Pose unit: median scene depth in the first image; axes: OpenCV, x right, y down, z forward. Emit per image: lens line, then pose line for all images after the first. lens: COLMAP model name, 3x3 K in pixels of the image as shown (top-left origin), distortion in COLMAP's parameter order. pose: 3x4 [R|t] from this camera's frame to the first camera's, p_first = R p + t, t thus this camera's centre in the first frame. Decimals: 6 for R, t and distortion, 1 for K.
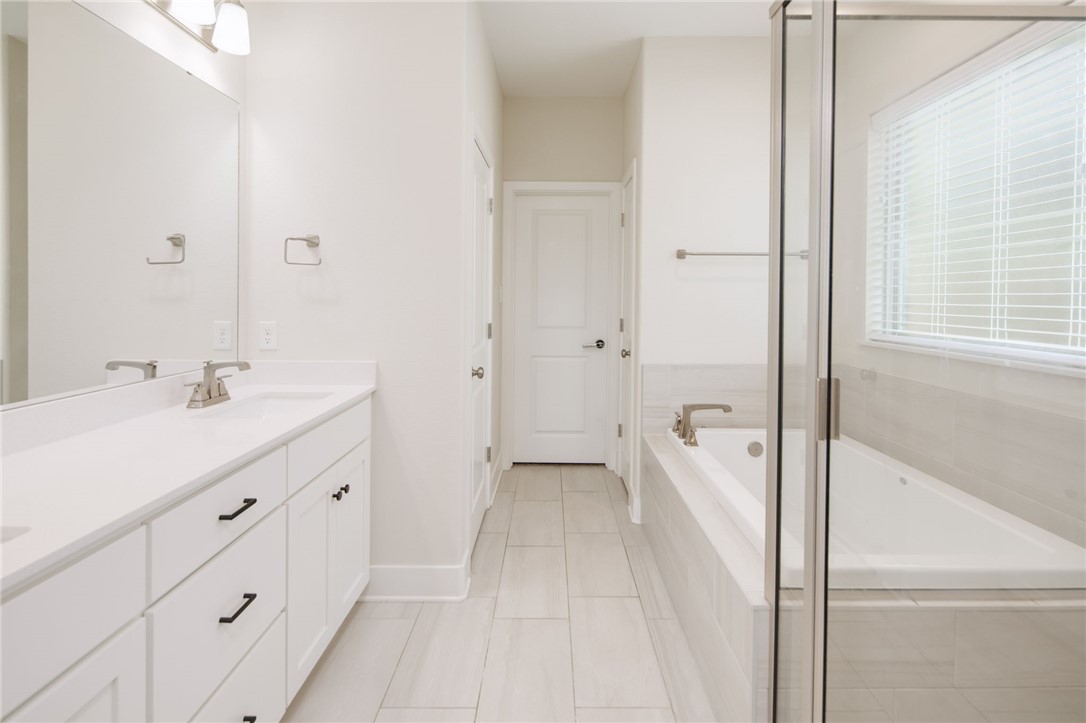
lens RADIAL K [[531.5, 0, 546.4], [0, 531.5, 298.2], [0, 0, 1]] dist [-0.001096, -0.000675]
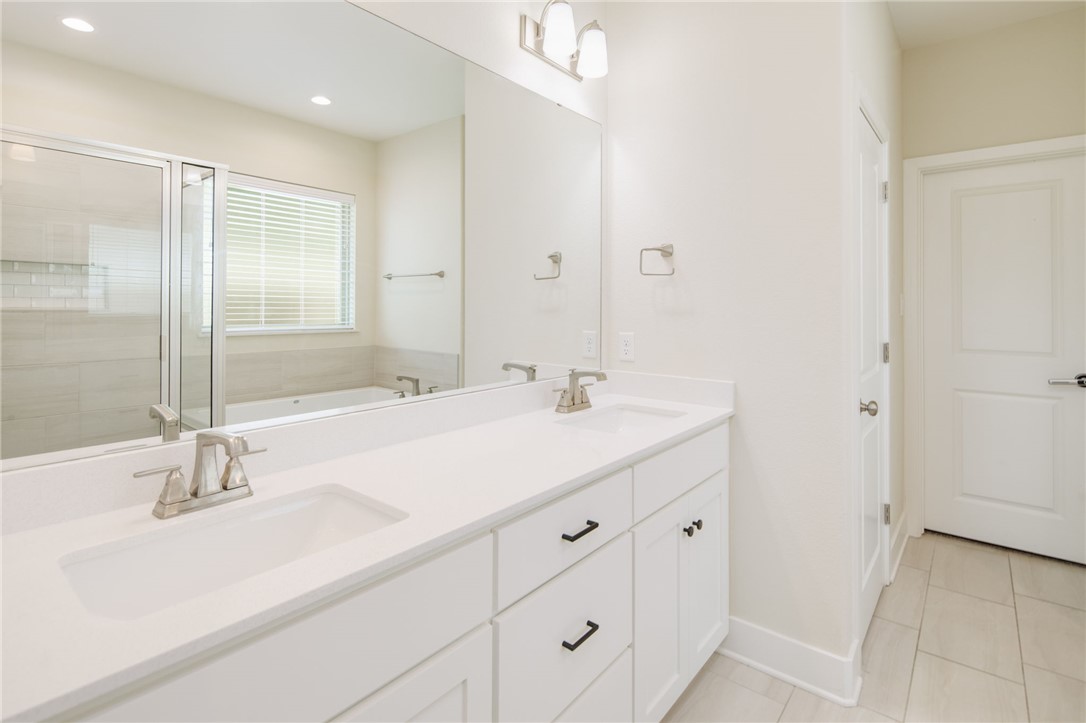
lens RADIAL K [[537.6, 0, 541.8], [0, 537.6, 294.1], [0, 0, 1]] dist [0.009272, -0.007246]
pose [[0.782818, -0.015391, -0.622061, -0.013257], [-0.001903, 0.999630, -0.027128, -0.001804], [0.622248, 0.022420, 0.782499, 0.104394]]
